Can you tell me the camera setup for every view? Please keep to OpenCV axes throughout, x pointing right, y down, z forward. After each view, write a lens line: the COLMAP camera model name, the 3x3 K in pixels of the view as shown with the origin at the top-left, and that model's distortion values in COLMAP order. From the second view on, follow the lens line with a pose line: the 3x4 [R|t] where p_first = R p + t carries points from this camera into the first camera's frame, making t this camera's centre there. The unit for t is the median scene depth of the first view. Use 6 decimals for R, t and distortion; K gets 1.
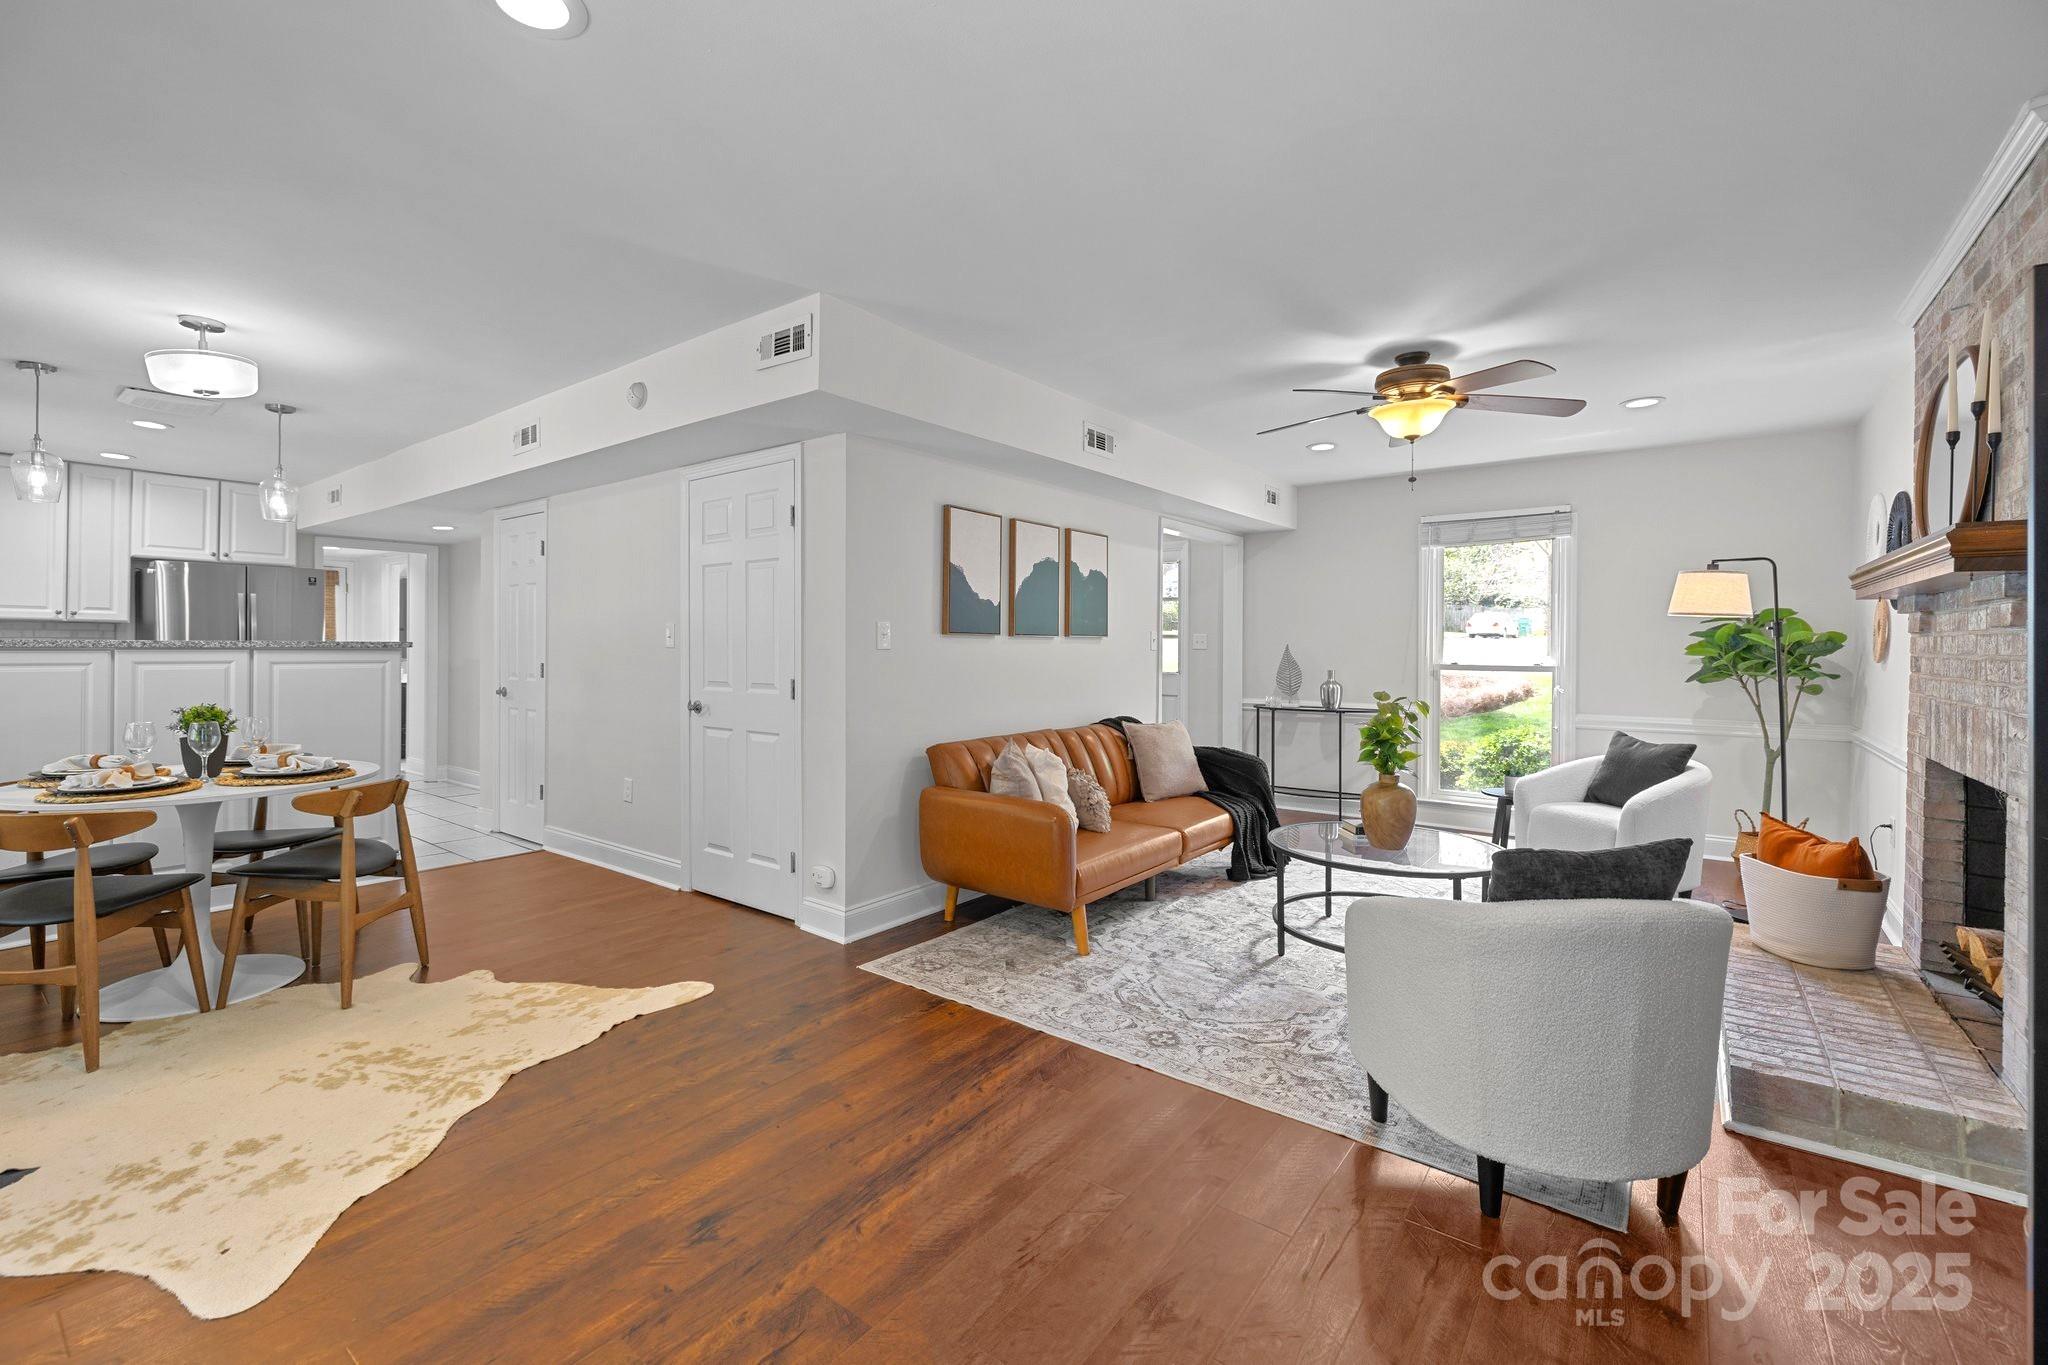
lens RADIAL K [[865.7, 0, 1008.9], [0, 865.7, 646.3], [0, 0, 1]] dist [-0.000171, -0.000340]
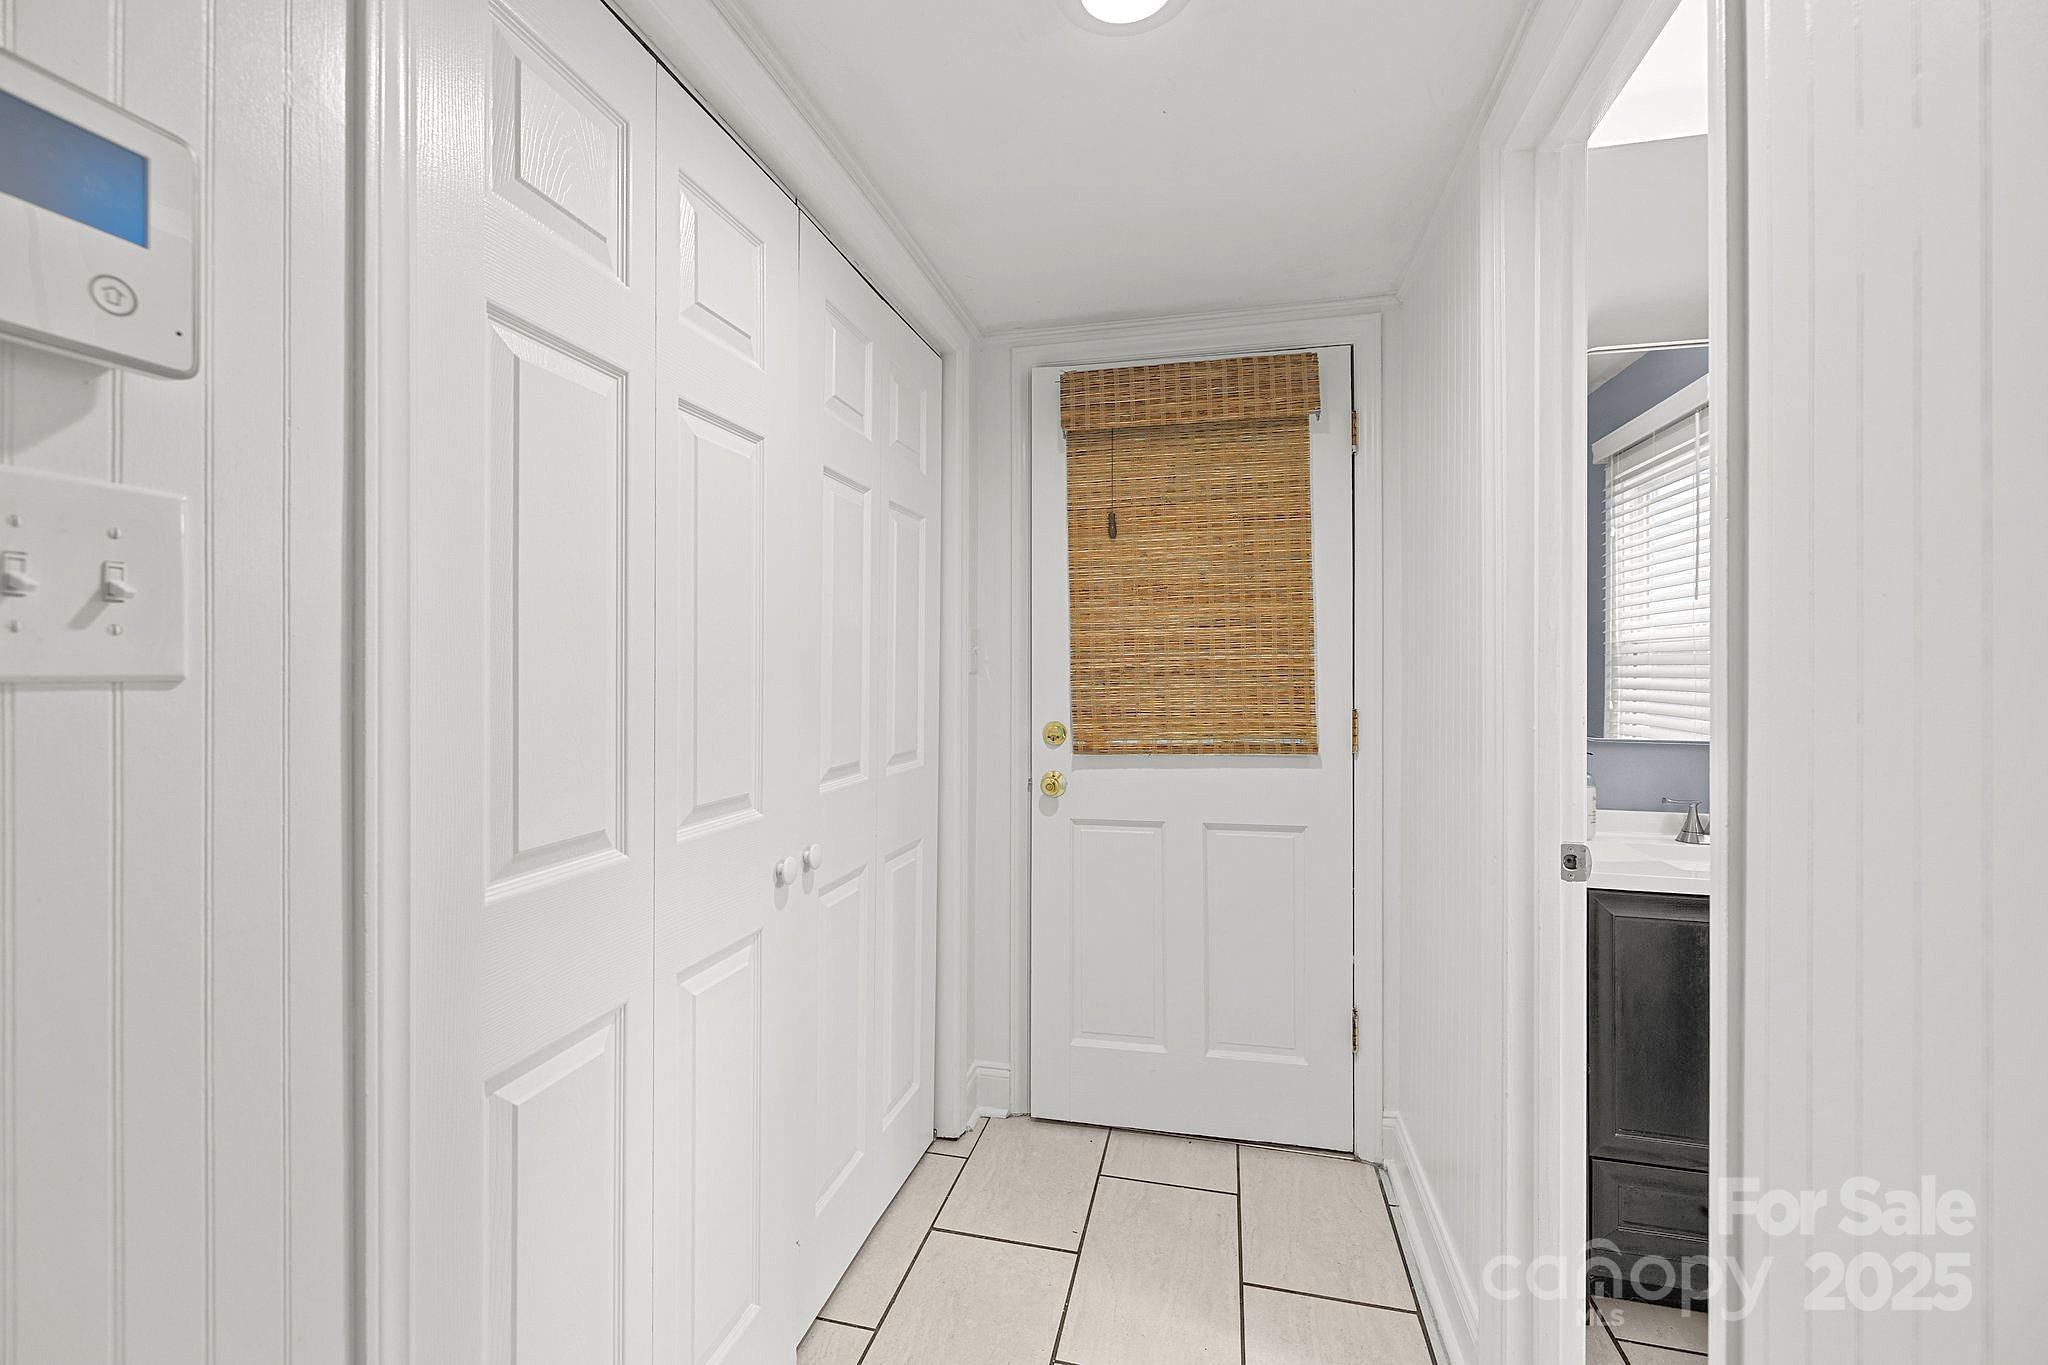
lens RADIAL K [[865.7, 0, 1005.7], [0, 865.7, 667.2], [0, 0, 1]] dist [-0.000171, -0.000340]
pose [[0.397325, -0.003121, -0.917673, -1.356822], [-0.001949, 0.999989, -0.004245, -0.006420], [0.917676, 0.003475, 0.397315, 1.893908]]
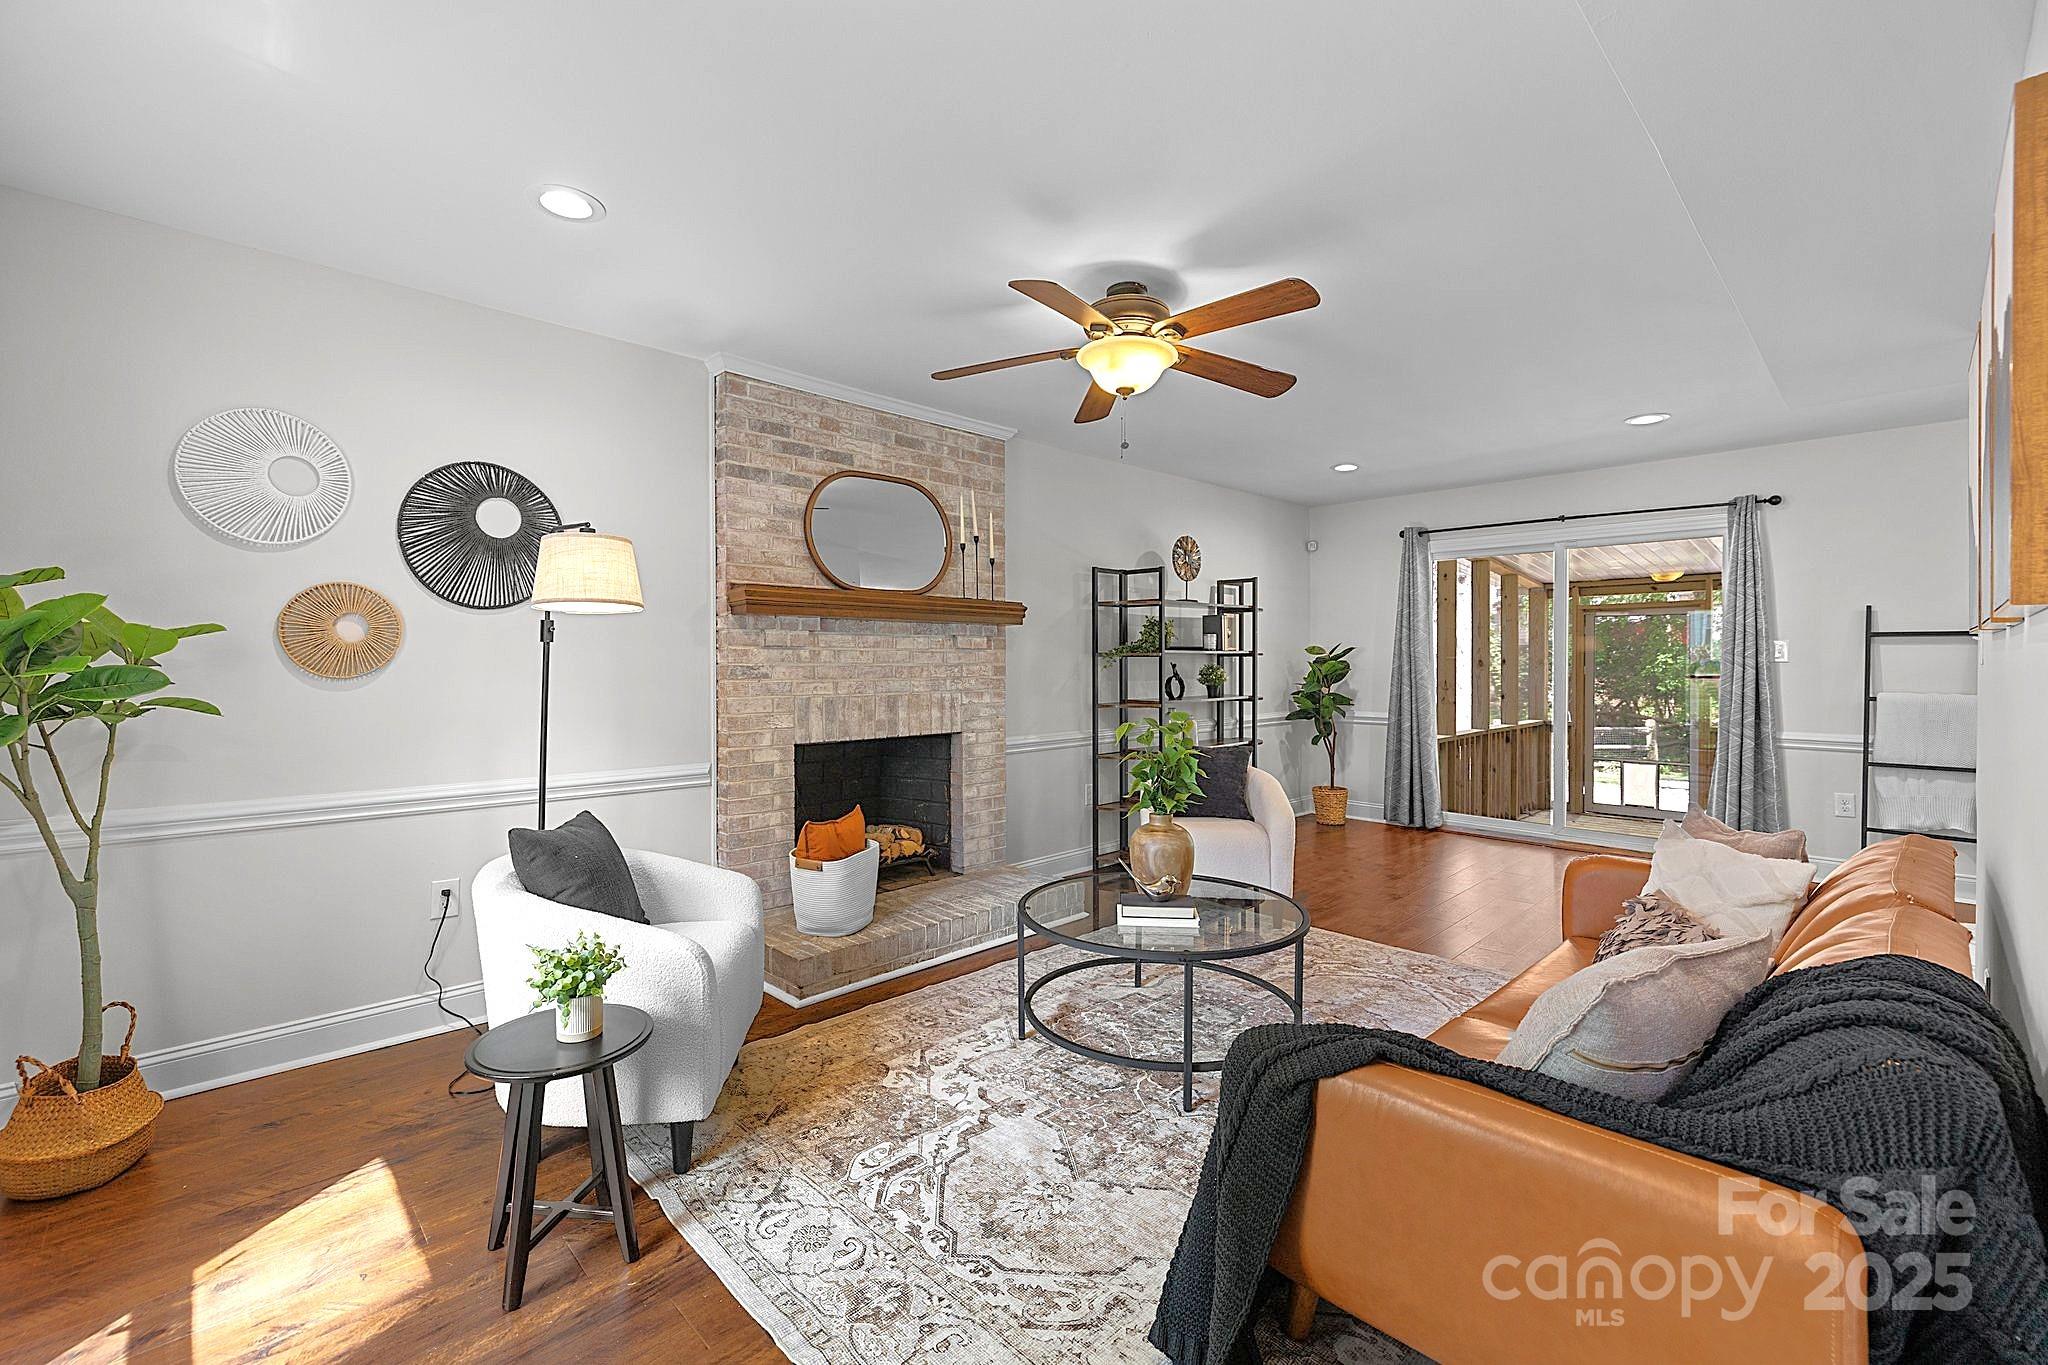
lens RADIAL K [[865.7, 0, 1009.3], [0, 865.7, 665.6], [0, 0, 1]] dist [-0.000171, -0.000340]
pose [[-0.988680, -0.003857, 0.149990, 0.401041], [-0.003277, 0.999986, 0.004112, 0.004406], [-0.150004, 0.003574, -0.988679, 1.600338]]
